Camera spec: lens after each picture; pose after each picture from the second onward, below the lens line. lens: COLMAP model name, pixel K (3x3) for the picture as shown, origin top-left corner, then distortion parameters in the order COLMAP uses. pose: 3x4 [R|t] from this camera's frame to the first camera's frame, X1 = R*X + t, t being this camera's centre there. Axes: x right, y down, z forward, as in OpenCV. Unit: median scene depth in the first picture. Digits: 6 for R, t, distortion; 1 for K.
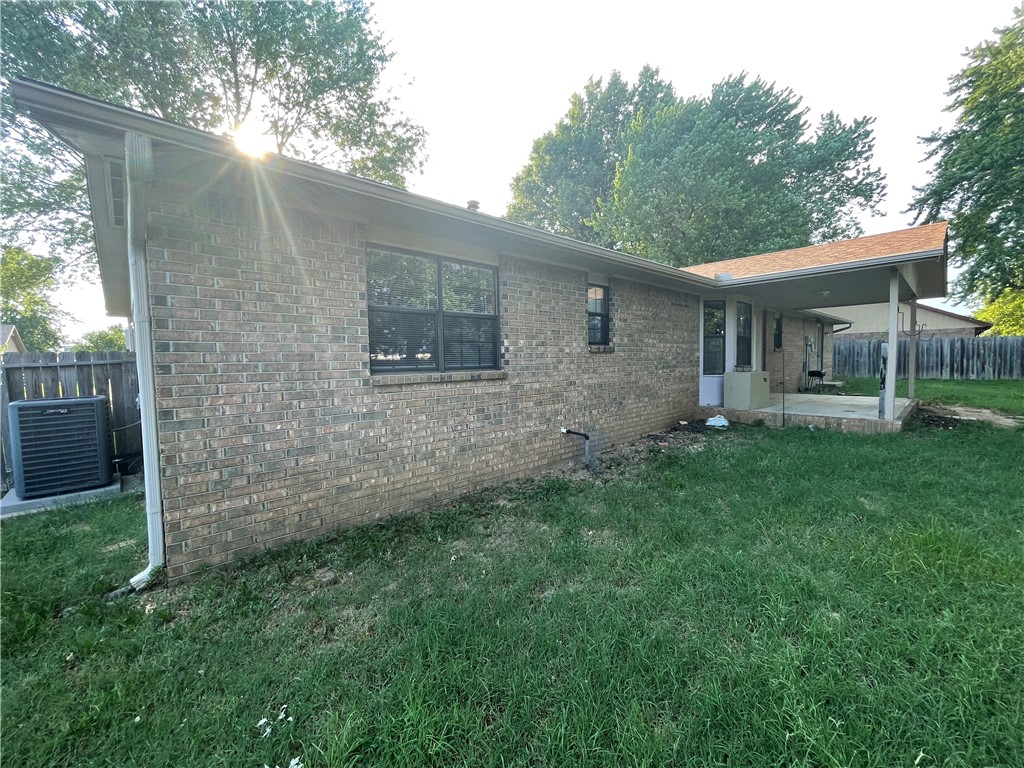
lens RADIAL K [[411.3, 0, 511.5], [0, 411.3, 384.7], [0, 0, 1]] dist [0.004445, -0.000081]
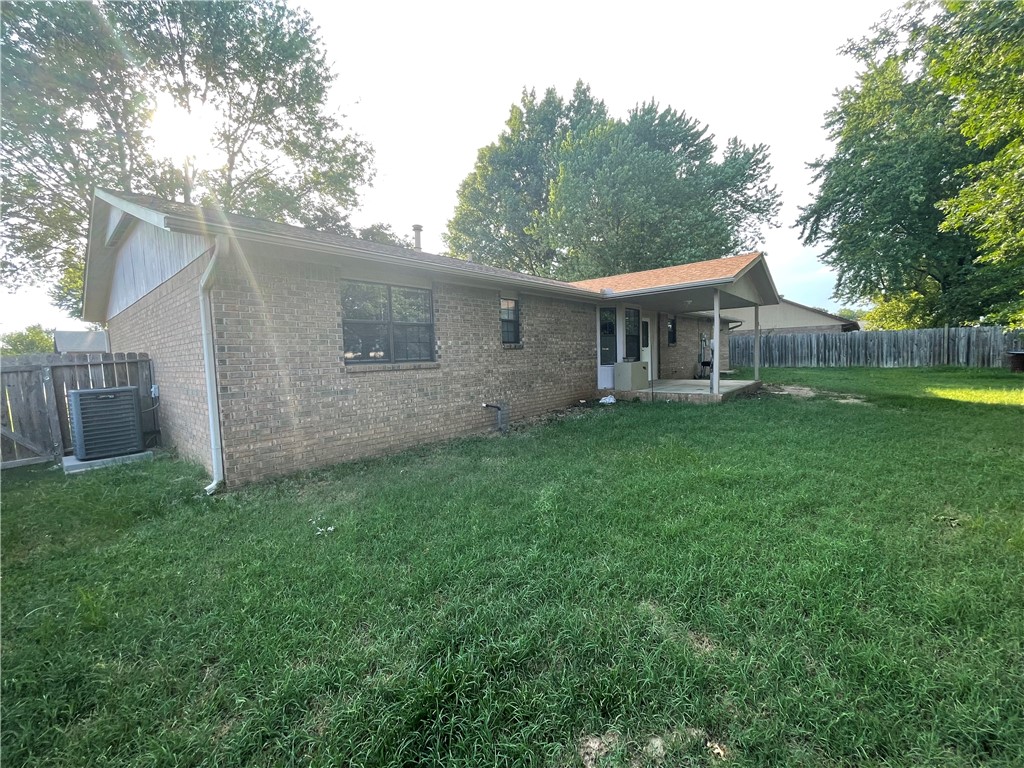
lens RADIAL K [[411.3, 0, 513.3], [0, 411.3, 388.6], [0, 0, 1]] dist [0.004445, -0.000081]
pose [[0.993700, -0.023069, 0.109670, 0.045613], [0.021266, 0.999619, 0.017582, 0.020322], [-0.110033, -0.015139, 0.993813, -0.245466]]
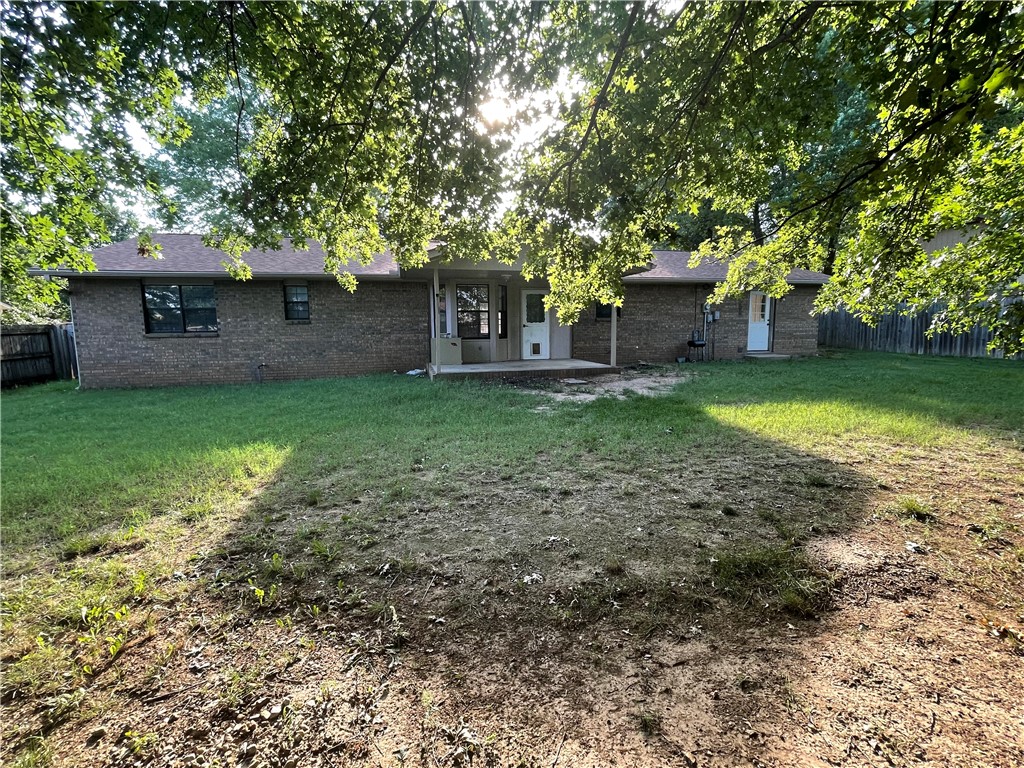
lens RADIAL K [[450.0, 0, 511.8], [0, 450.0, 378.7], [0, 0, 1]] dist [-0.000987, 0.000065]
pose [[0.872032, 0.073002, -0.483974, 1.360898], [-0.037248, 0.995845, 0.083098, -0.026880], [0.488029, -0.054437, 0.871128, -0.182859]]
